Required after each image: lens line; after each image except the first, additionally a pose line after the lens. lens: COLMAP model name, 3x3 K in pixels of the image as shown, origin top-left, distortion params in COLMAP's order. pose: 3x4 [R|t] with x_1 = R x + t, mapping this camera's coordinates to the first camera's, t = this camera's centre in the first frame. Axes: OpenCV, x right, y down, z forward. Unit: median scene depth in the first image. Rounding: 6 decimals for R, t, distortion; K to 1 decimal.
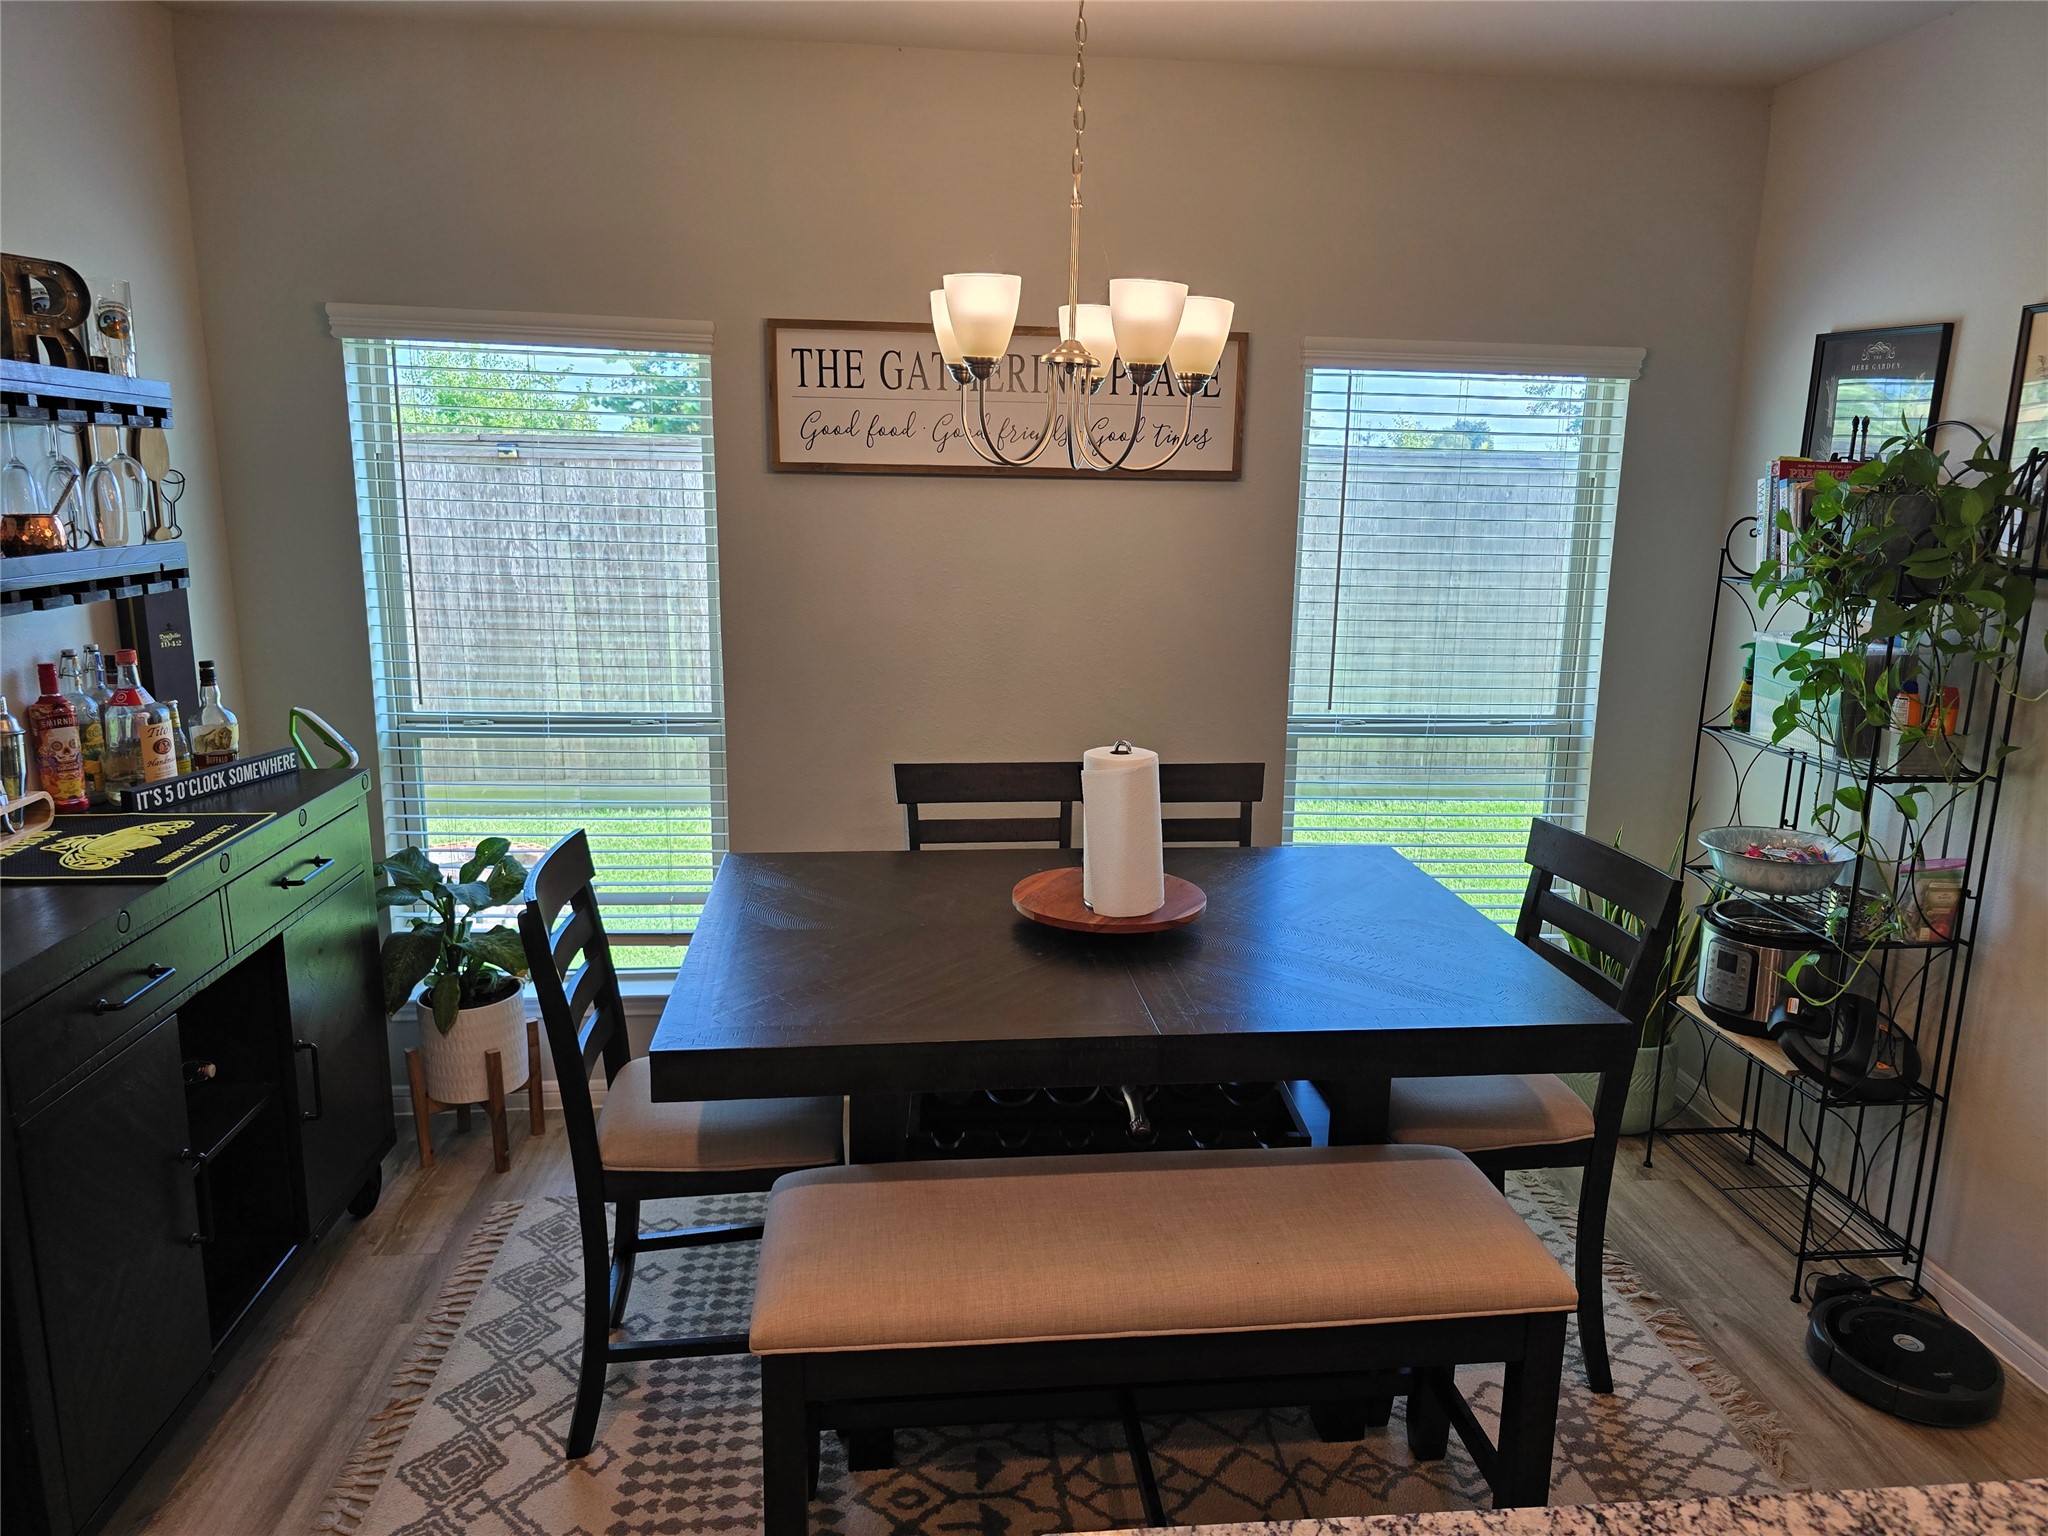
lens RADIAL K [[1380.1, 0, 1027.9], [0, 1380.1, 762.0], [0, 0, 1]] dist [0.054496, -0.048978]
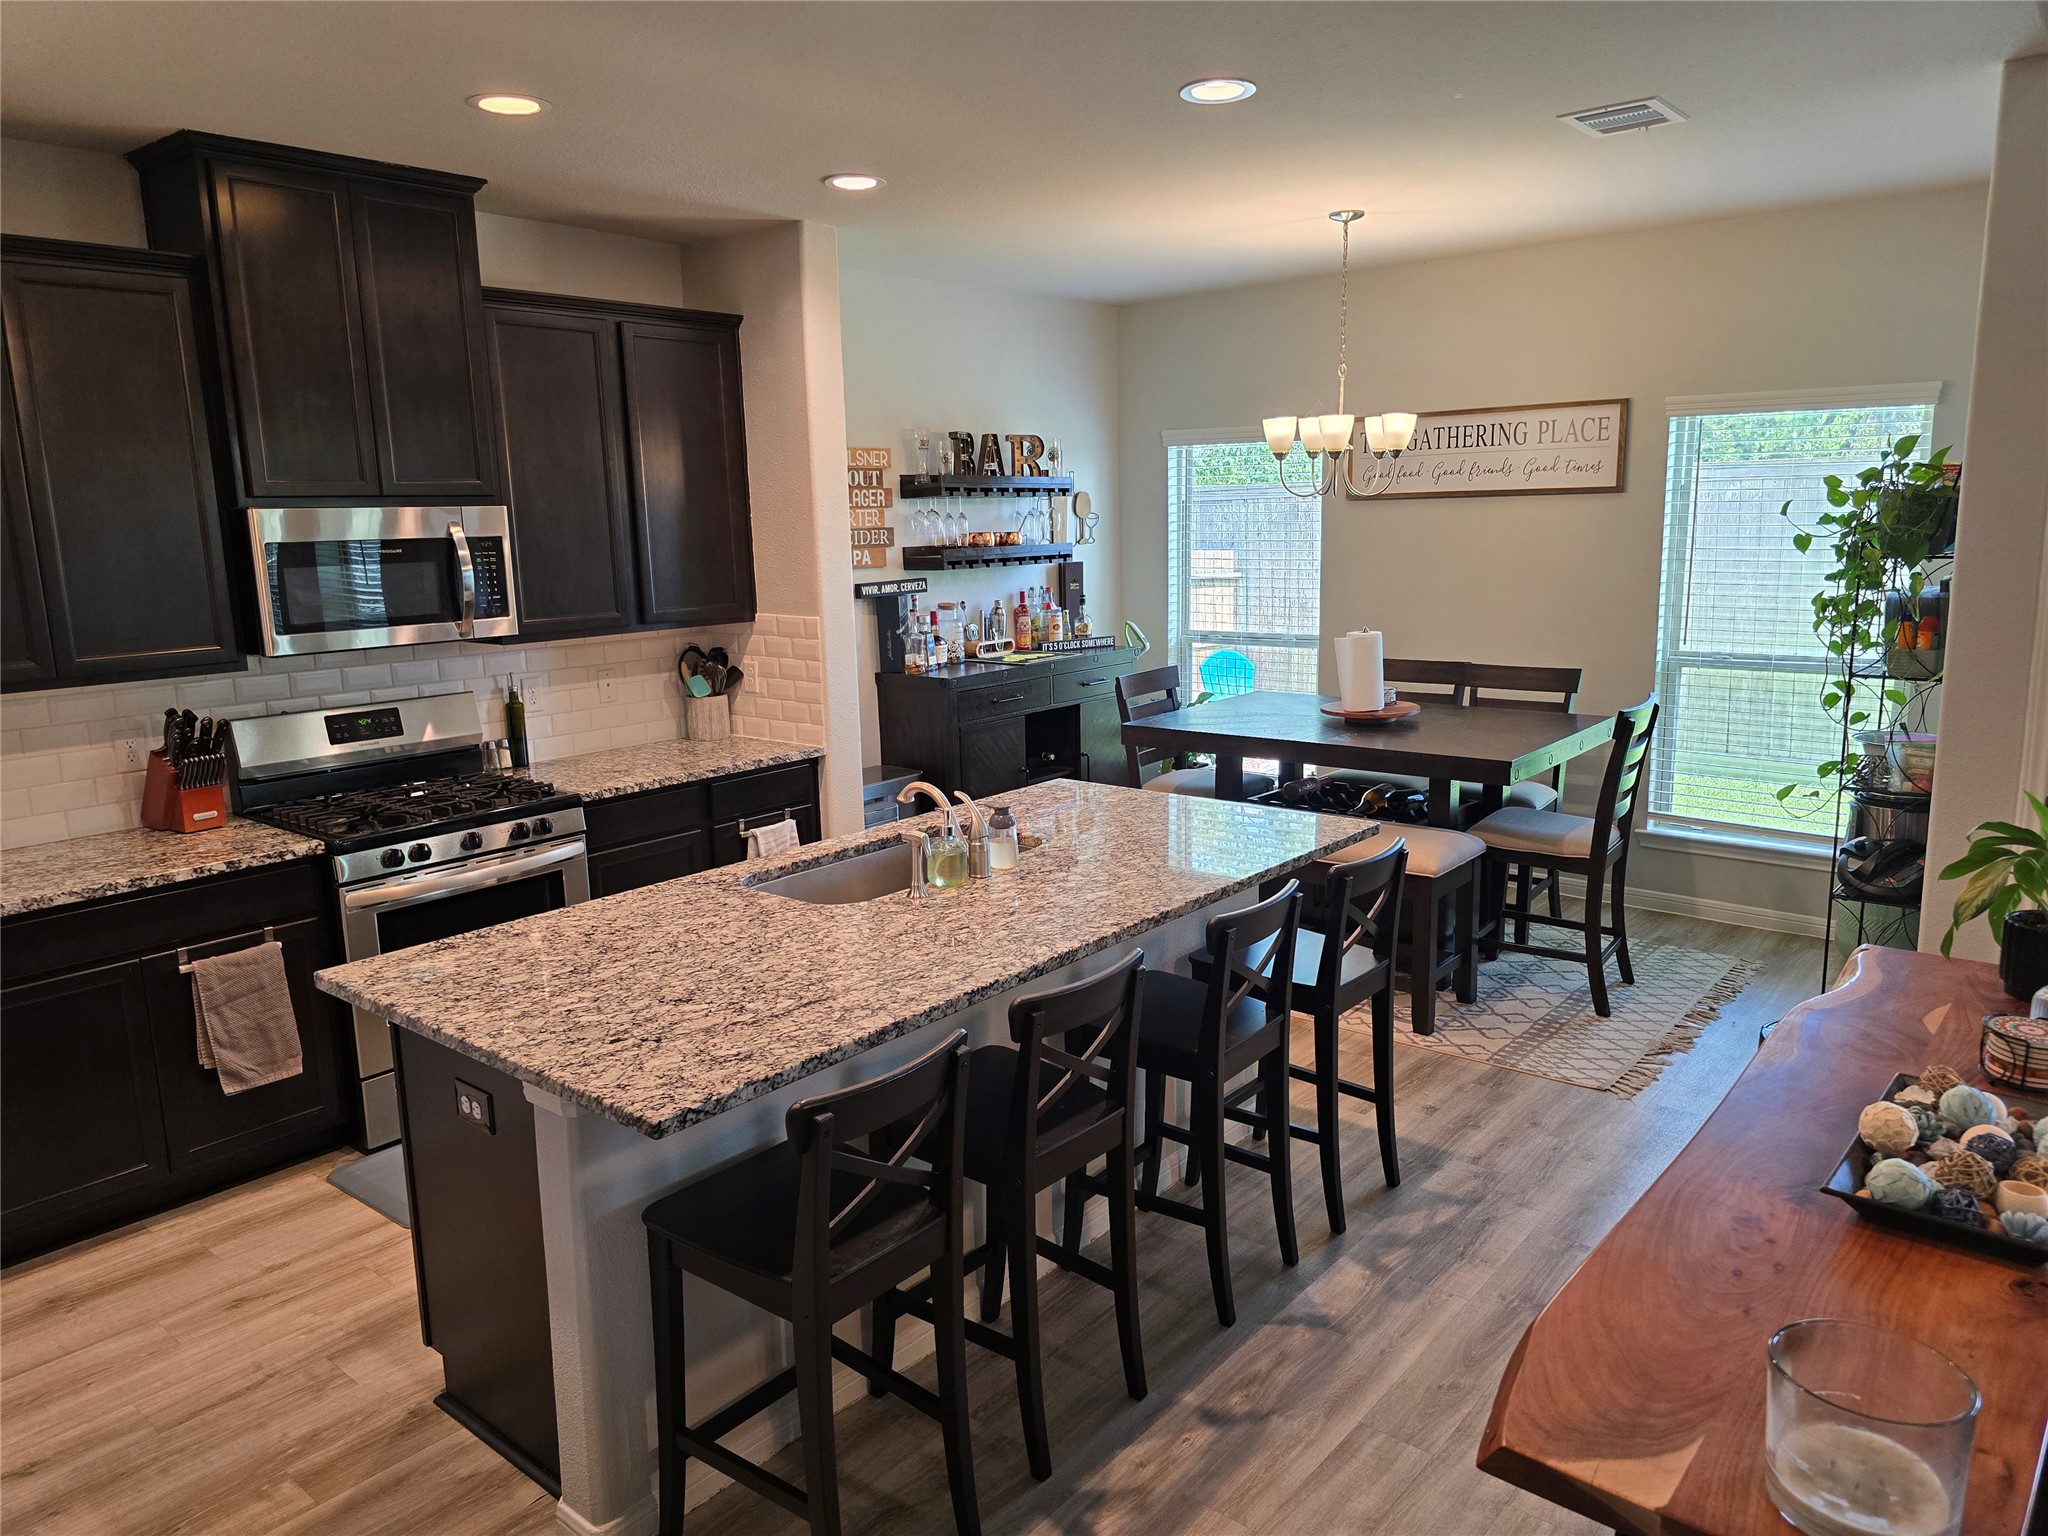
lens RADIAL K [[1380.1, 0, 1027.2], [0, 1380.1, 768.2], [0, 0, 1]] dist [0.054496, -0.048978]
pose [[0.699192, 0.095988, -0.708461, 0.973107], [-0.108946, 0.993678, 0.027111, 0.157370], [0.706584, 0.058228, 0.705229, -0.650673]]
